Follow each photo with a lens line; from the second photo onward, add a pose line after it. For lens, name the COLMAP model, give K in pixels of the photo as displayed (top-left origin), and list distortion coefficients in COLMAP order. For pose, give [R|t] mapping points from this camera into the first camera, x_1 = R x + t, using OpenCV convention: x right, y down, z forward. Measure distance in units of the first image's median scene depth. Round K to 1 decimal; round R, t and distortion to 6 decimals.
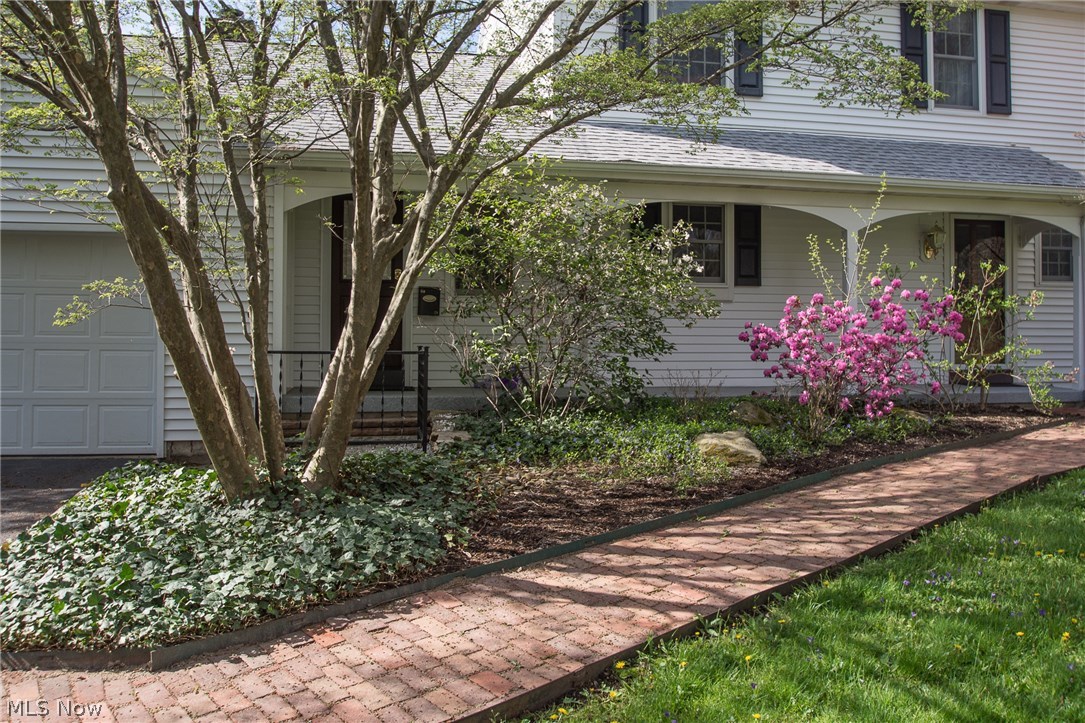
lens RADIAL K [[935.3, 0, 541.8], [0, 935.3, 363.7], [0, 0, 1]] dist [-0.076103, -0.002435]
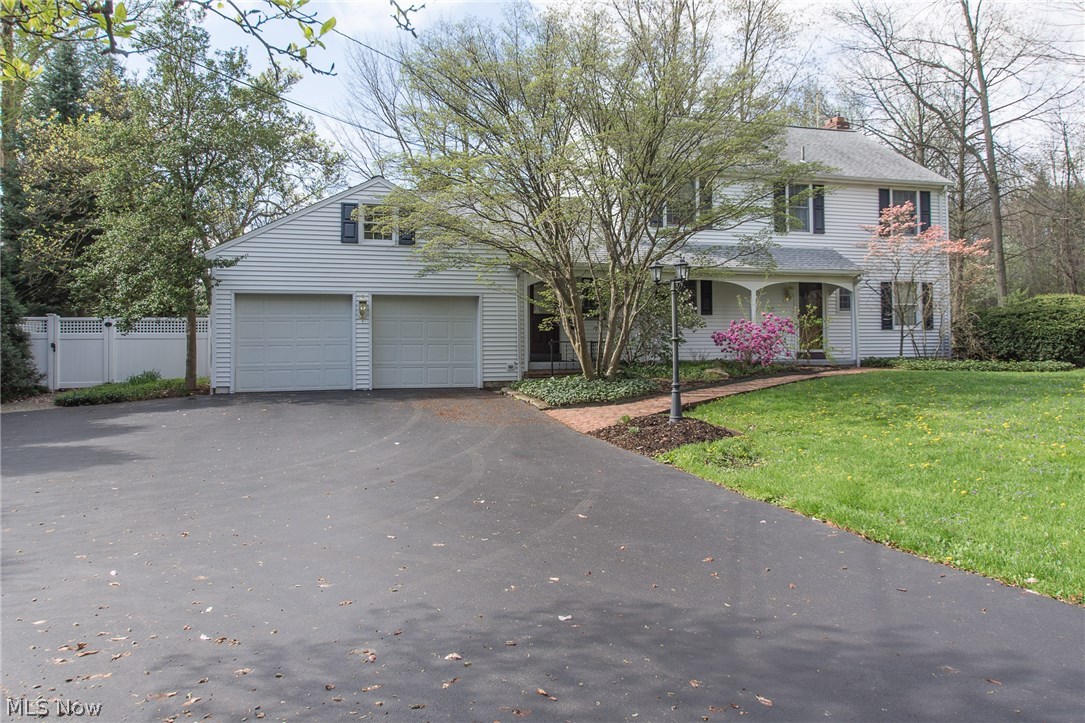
lens RADIAL K [[864.5, 0, 553.4], [0, 864.5, 362.1], [0, 0, 1]] dist [0.004026, -0.010273]
pose [[0.993325, -0.013045, 0.114605, -0.398491], [0.015315, 0.999703, -0.018948, 0.065068], [-0.114324, 0.020577, 0.993230, -1.053646]]
